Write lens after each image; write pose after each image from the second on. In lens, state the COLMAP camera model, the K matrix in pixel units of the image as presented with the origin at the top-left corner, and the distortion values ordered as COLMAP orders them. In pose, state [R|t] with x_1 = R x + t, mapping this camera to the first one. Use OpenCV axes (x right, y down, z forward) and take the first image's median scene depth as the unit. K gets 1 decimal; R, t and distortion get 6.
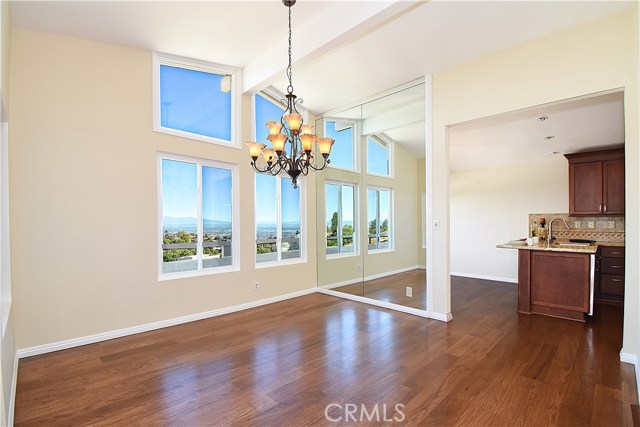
lens RADIAL K [[287.6, 0, 320.3], [0, 287.6, 230.4], [0, 0, 1]] dist [-0.019653, -0.000217]
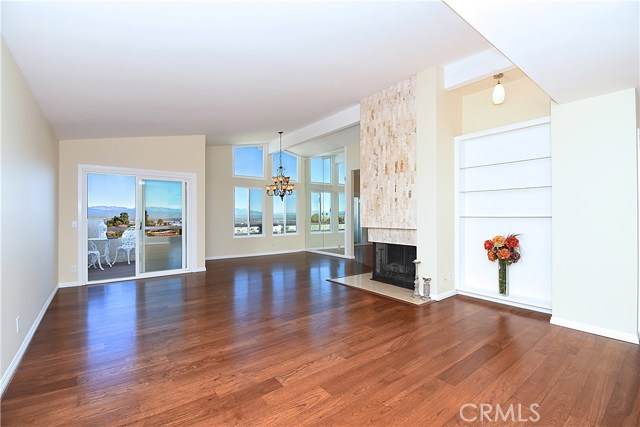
lens RADIAL K [[280.2, 0, 321.8], [0, 280.2, 207.7], [0, 0, 1]] dist [0.013810, -0.017991]
pose [[0.991250, -0.001872, -0.131982, 0.393373], [-0.003521, 0.999169, -0.040617, 0.014287], [0.131948, 0.040726, 0.990420, -0.989469]]
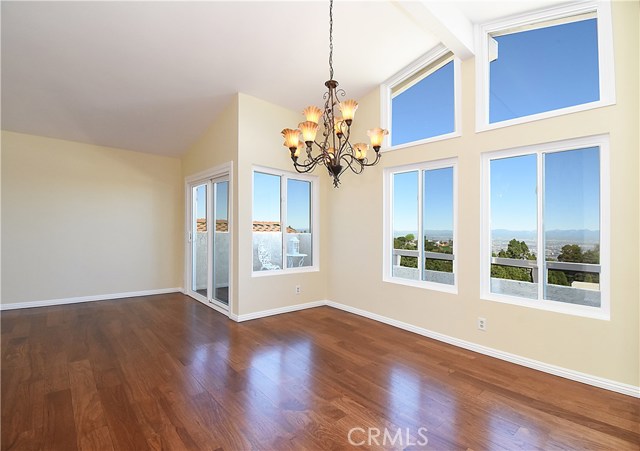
lens RADIAL K [[310.3, 0, 321.0], [0, 310.3, 240.6], [0, 0, 1]] dist [0.001655, 0.000405]
pose [[-0.076936, 0.036218, -0.996378, 0.583433], [-0.042101, 0.998331, 0.039540, -0.021523], [0.996147, 0.044991, -0.075283, 0.703556]]
